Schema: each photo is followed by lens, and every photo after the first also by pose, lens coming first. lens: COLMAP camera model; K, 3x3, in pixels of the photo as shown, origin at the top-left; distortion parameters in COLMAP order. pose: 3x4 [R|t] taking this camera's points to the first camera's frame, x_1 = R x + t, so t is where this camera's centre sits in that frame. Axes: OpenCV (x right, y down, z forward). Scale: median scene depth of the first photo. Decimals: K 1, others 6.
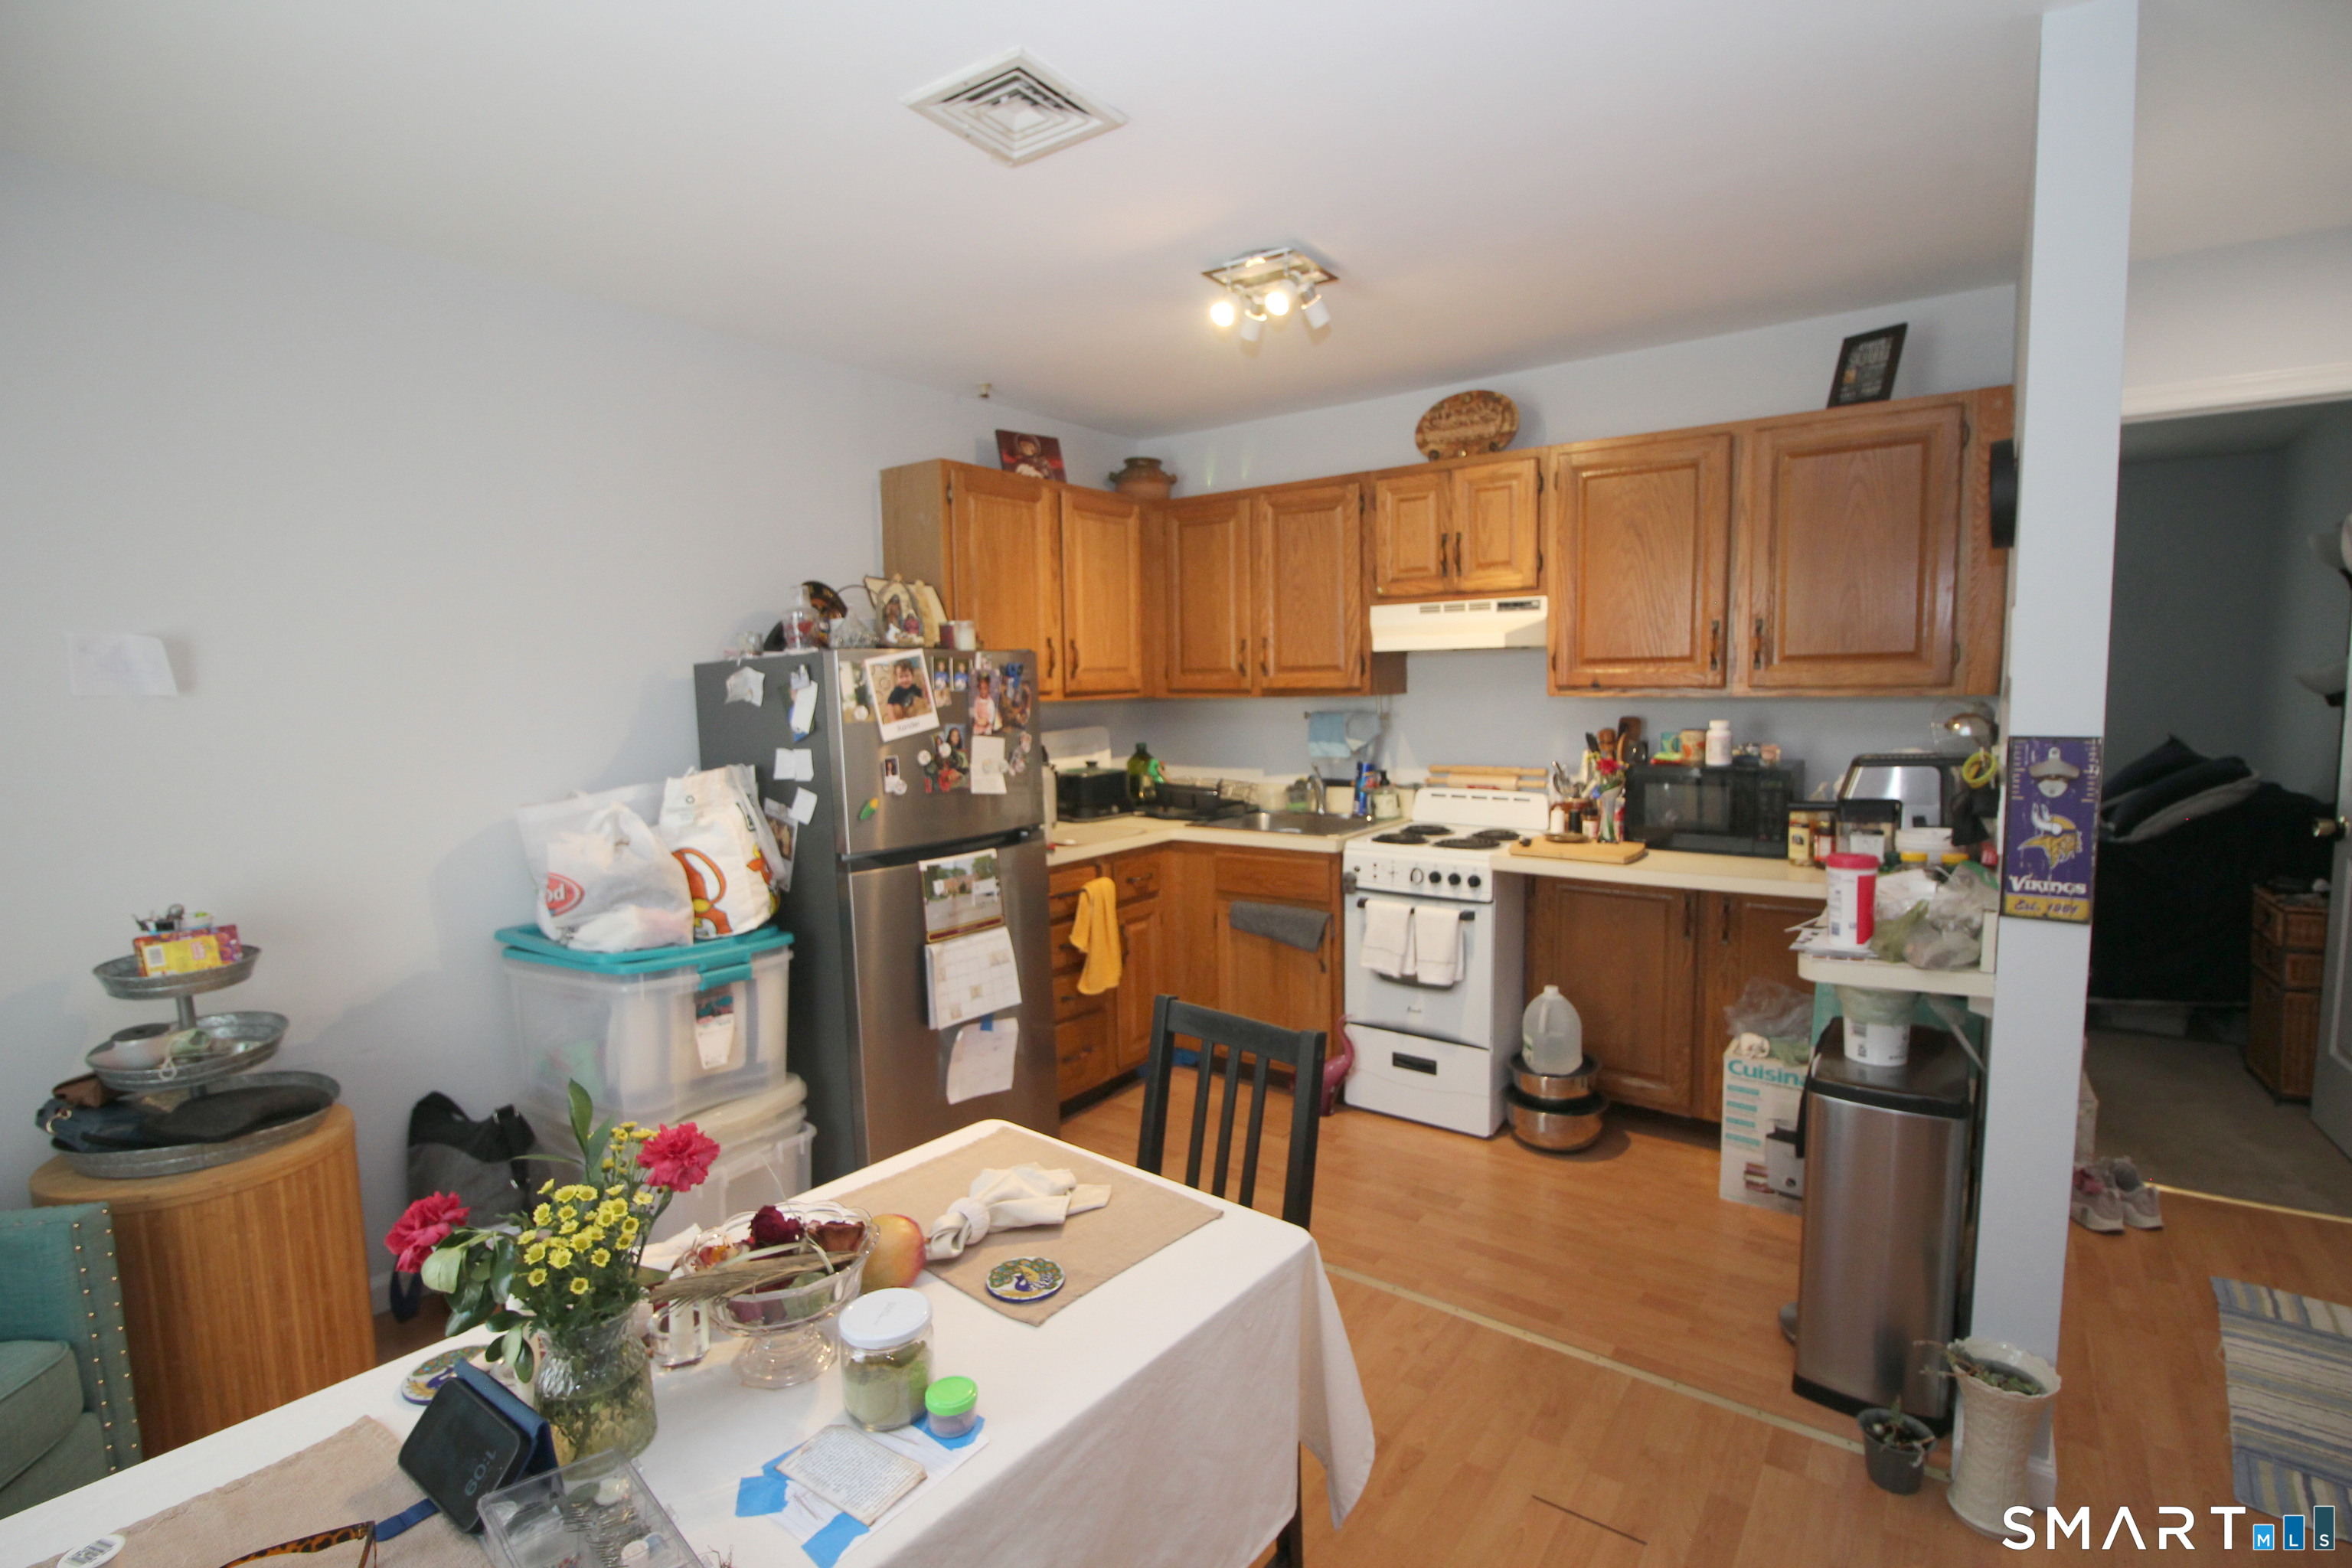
lens RADIAL K [[1103.6, 0, 1176.0], [0, 1103.6, 784.0], [0, 0, 1]] dist [-0.033349, -0.000049]
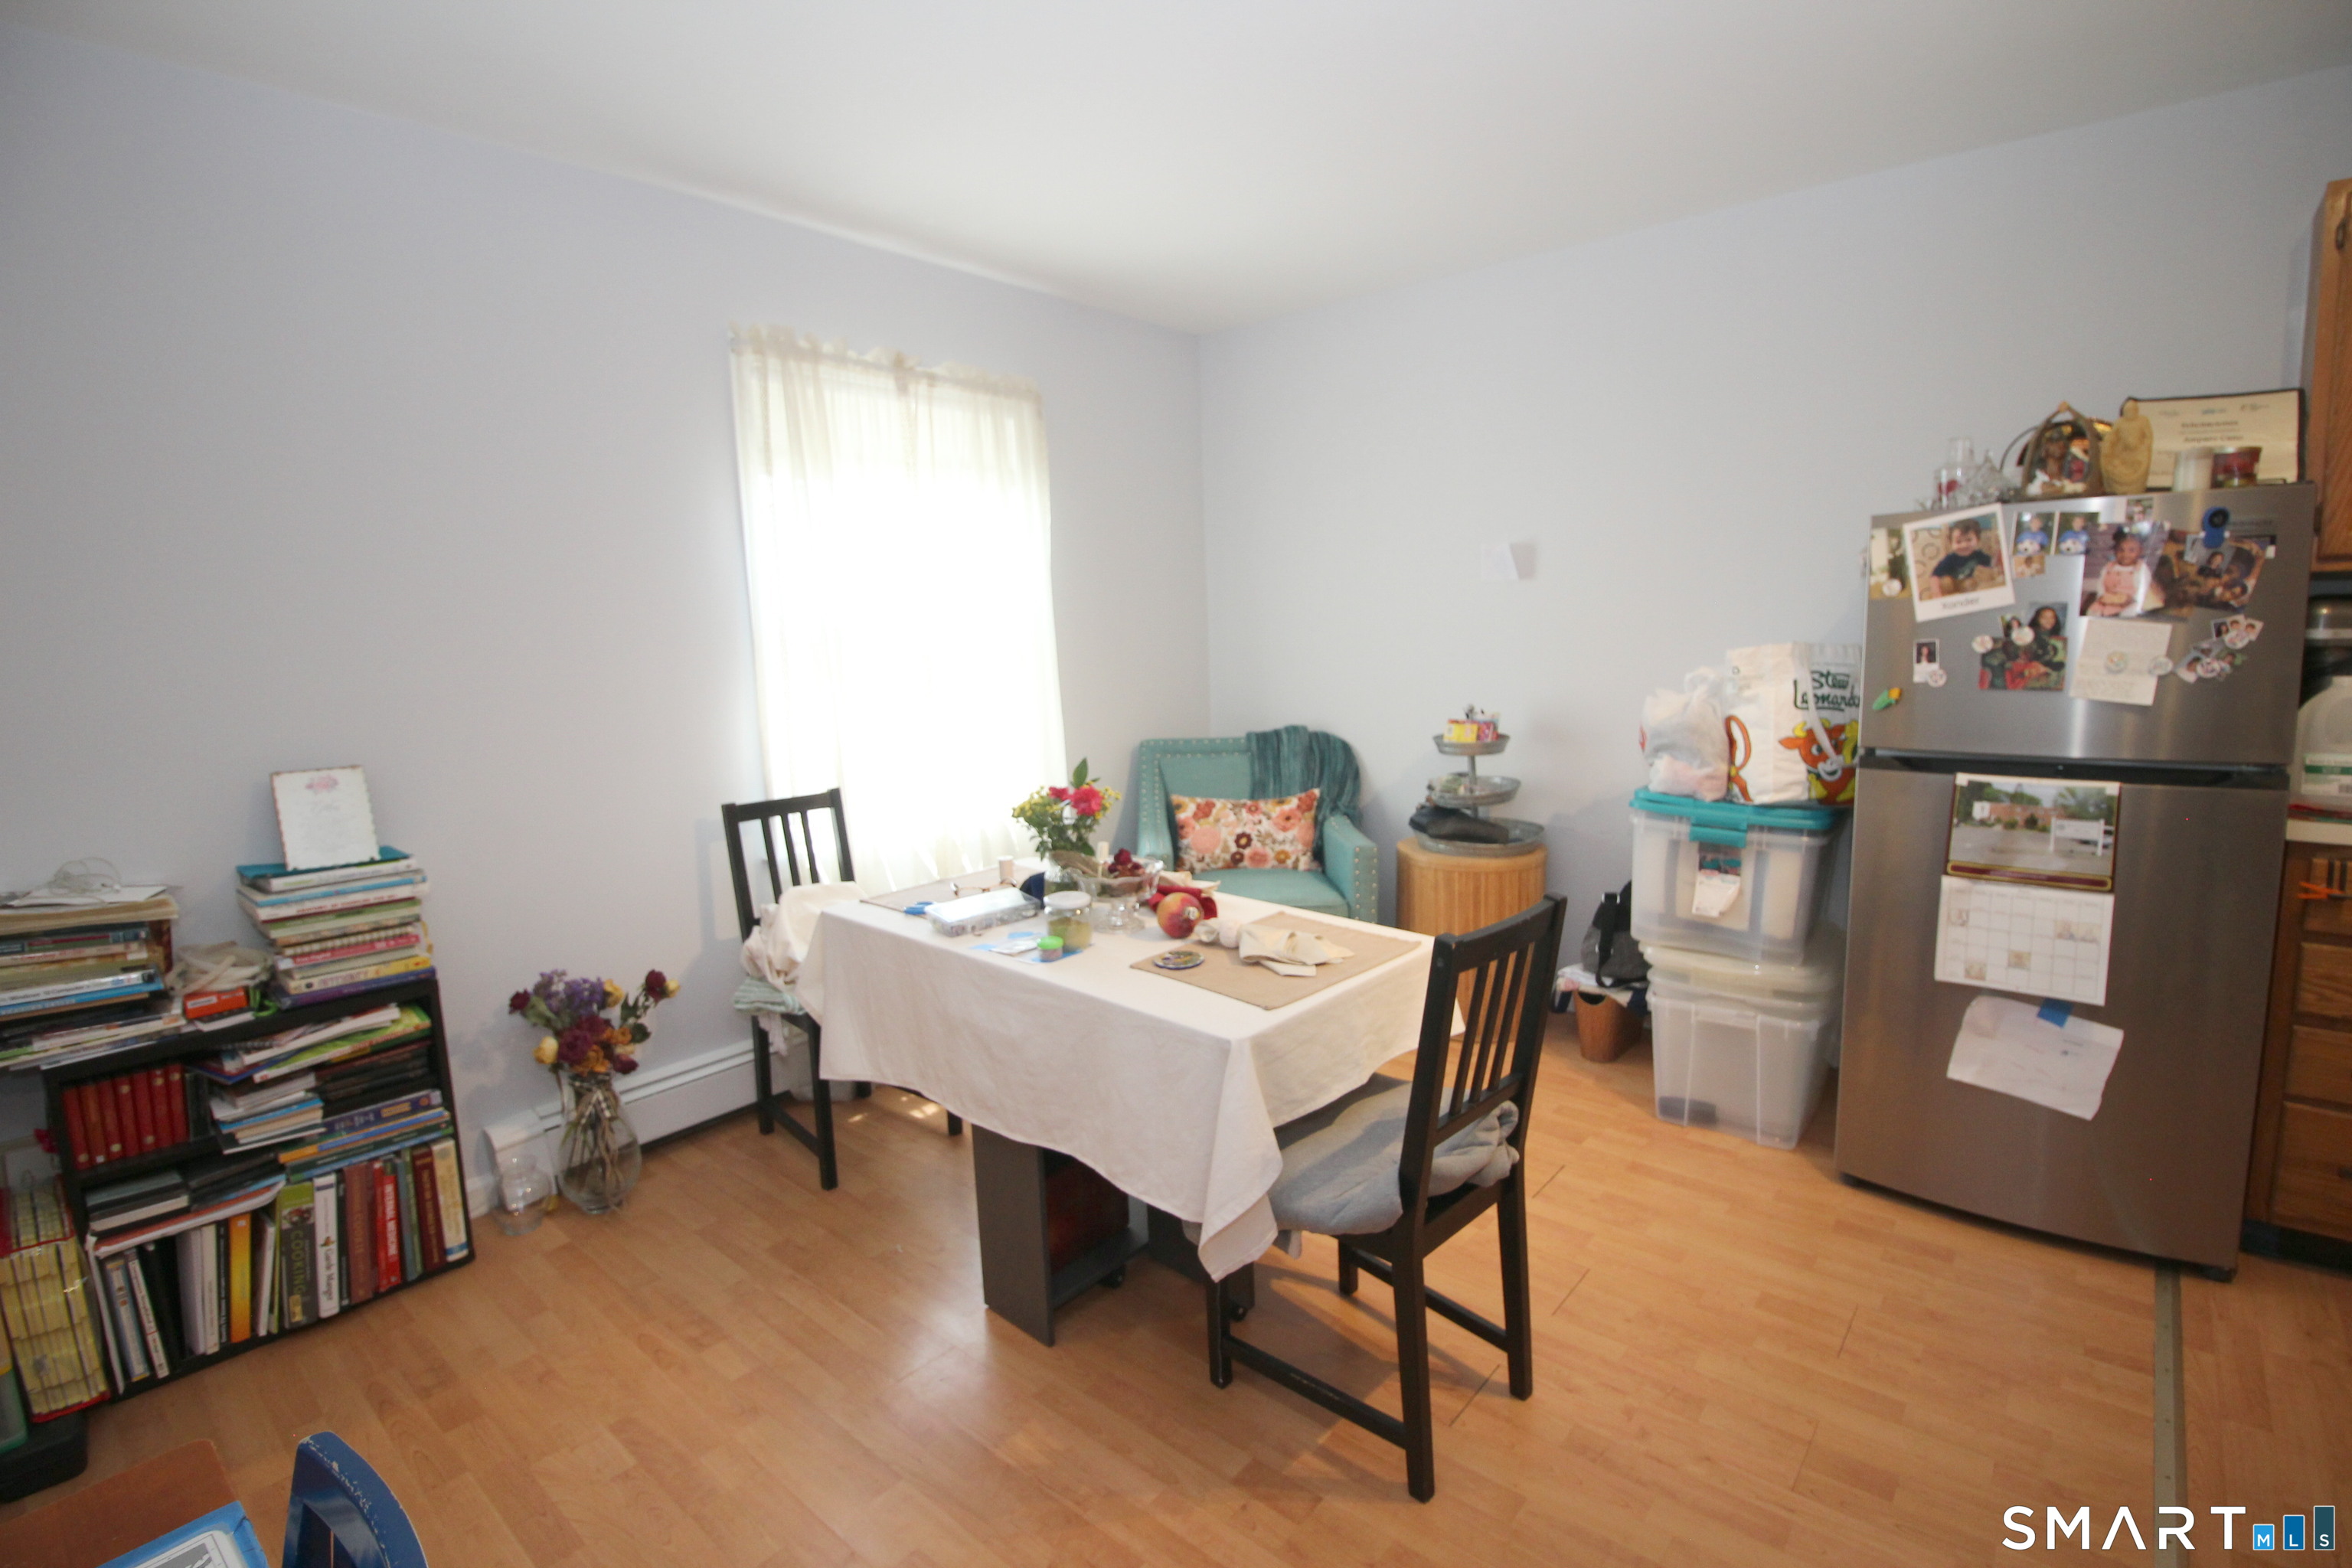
lens RADIAL K [[1092.1, 0, 1176.0], [0, 1092.1, 784.0], [0, 0, 1]] dist [0.003060, -0.000003]
pose [[-0.094961, 0.171270, -0.980637, 0.622819], [-0.054073, 0.982747, 0.176874, -0.033346], [0.994011, 0.069822, -0.084062, 0.506822]]
